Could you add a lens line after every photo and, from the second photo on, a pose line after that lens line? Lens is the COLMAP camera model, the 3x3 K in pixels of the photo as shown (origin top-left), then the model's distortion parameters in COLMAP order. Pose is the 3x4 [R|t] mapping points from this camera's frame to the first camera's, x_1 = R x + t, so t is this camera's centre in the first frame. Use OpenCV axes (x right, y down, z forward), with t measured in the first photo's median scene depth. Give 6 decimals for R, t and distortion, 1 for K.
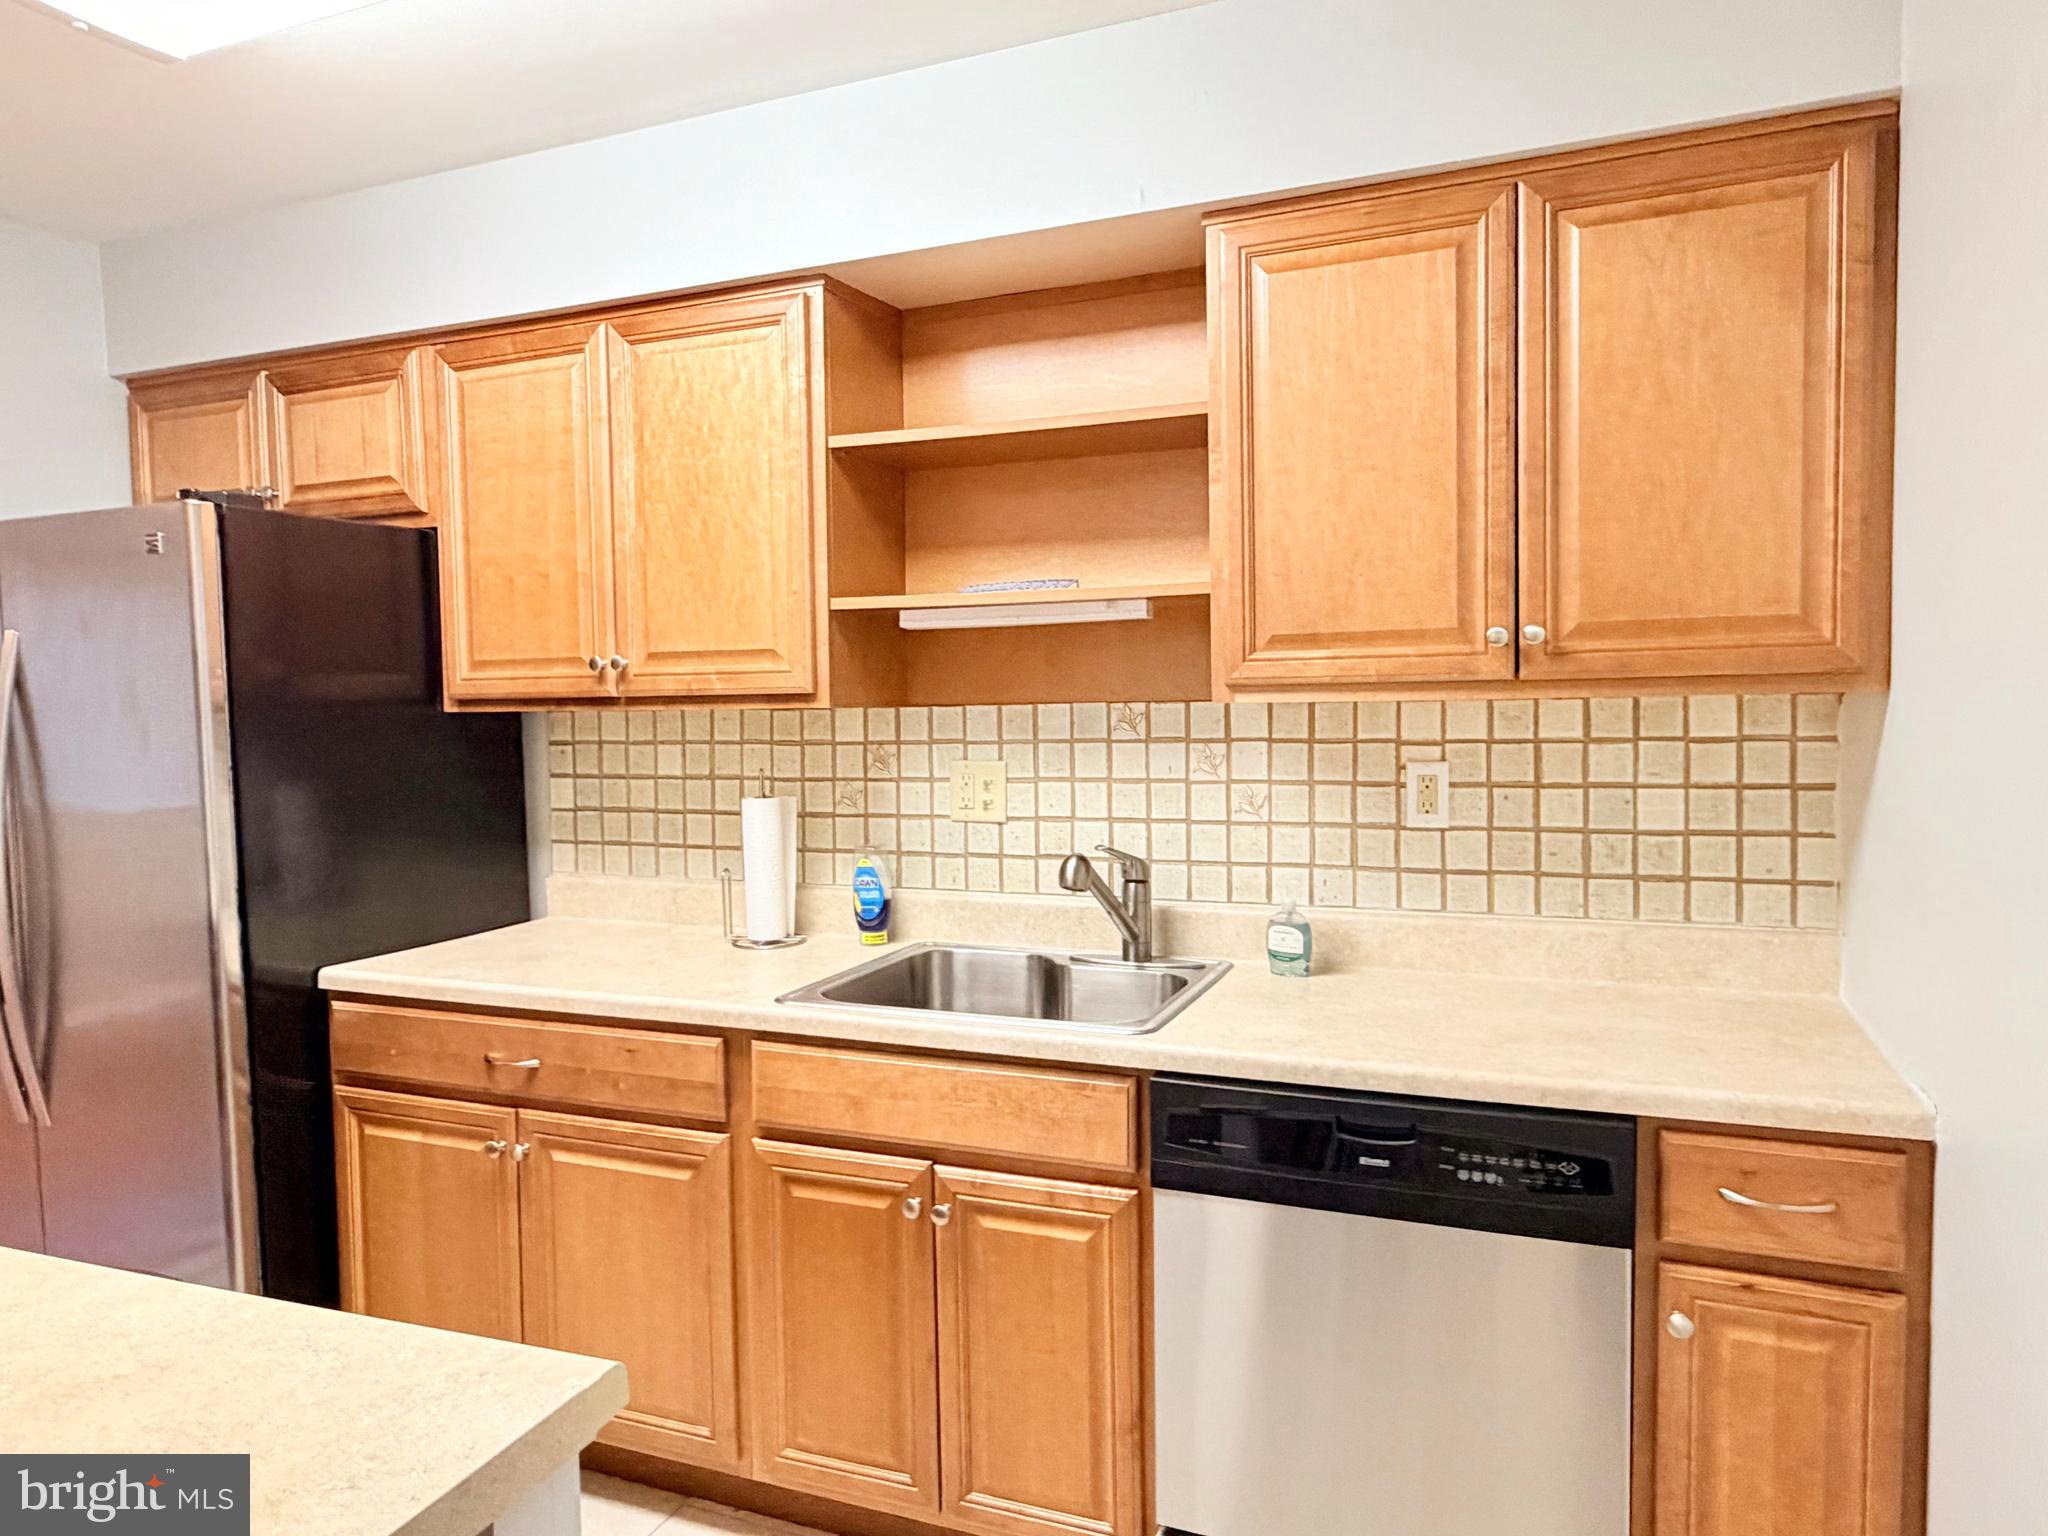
lens RADIAL K [[1372.1, 0, 1020.8], [0, 1372.1, 768.8], [0, 0, 1]] dist [0.003780, -0.000686]
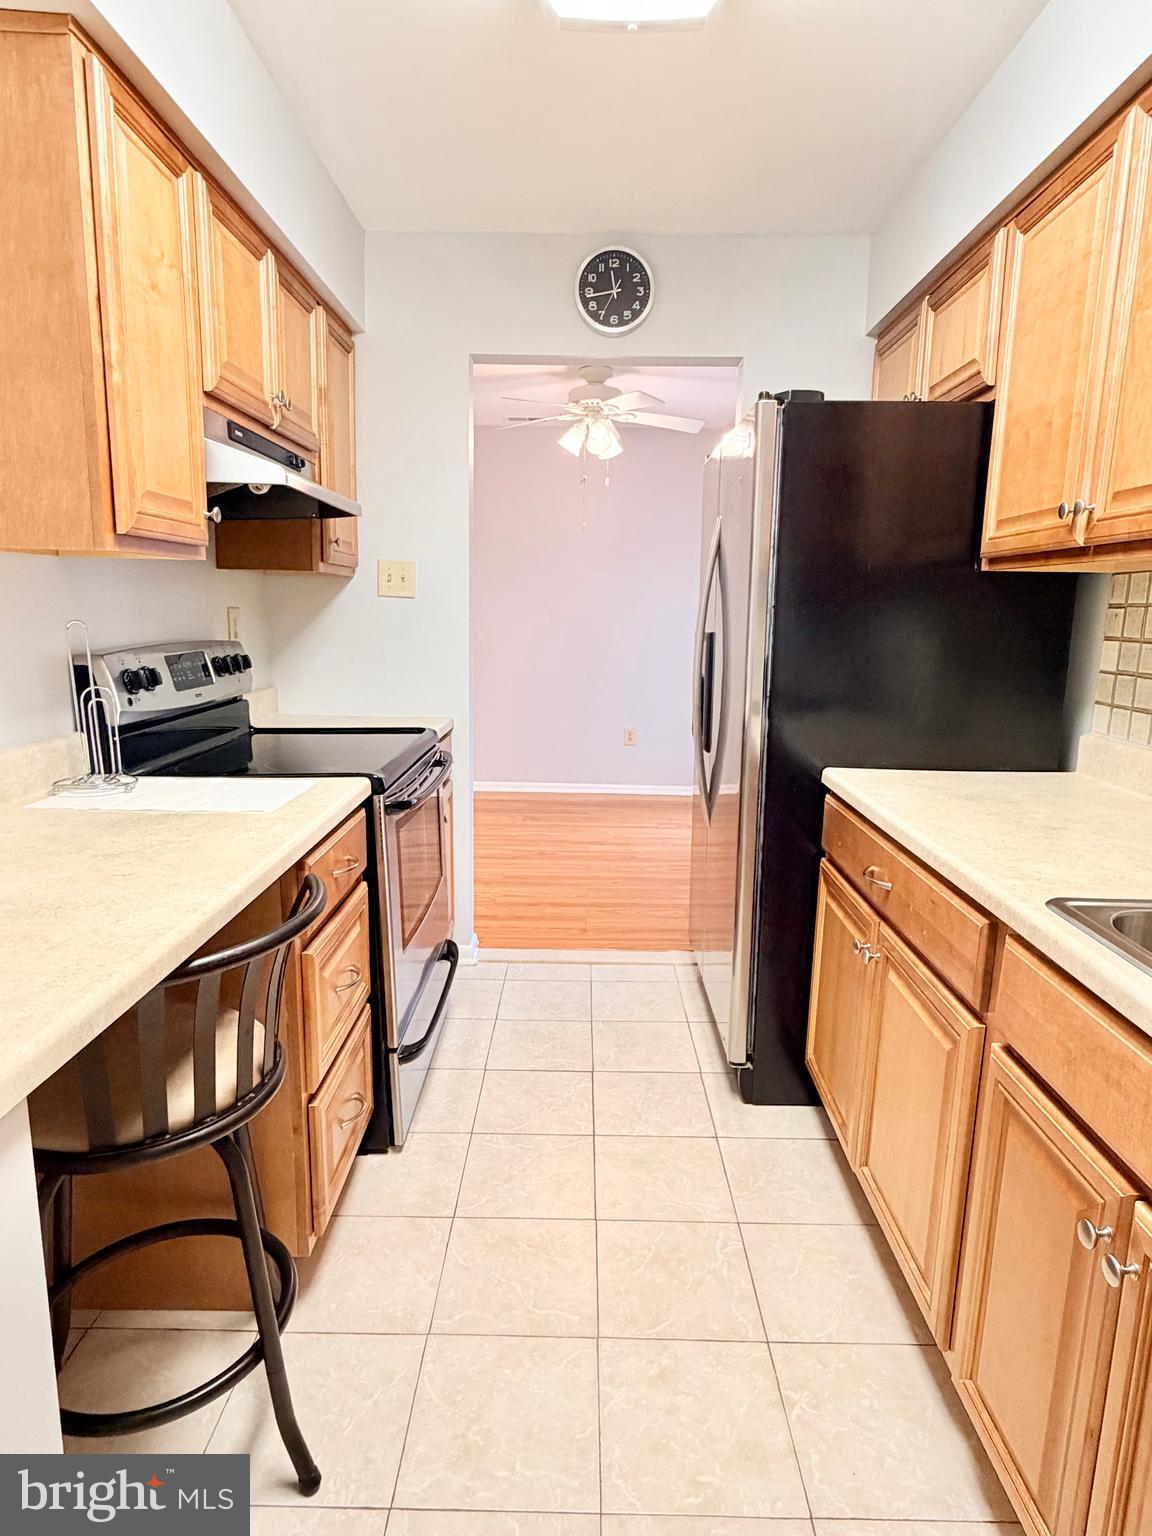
lens RADIAL K [[875.5, 0, 575.6], [0, 875.5, 763.7], [0, 0, 1]] dist [0.003288, 0.000485]
pose [[0.365739, 0.186558, -0.911829, 0.153551], [-0.074645, 0.982429, 0.171062, 0.017221], [0.927720, 0.005499, 0.373238, 0.461243]]
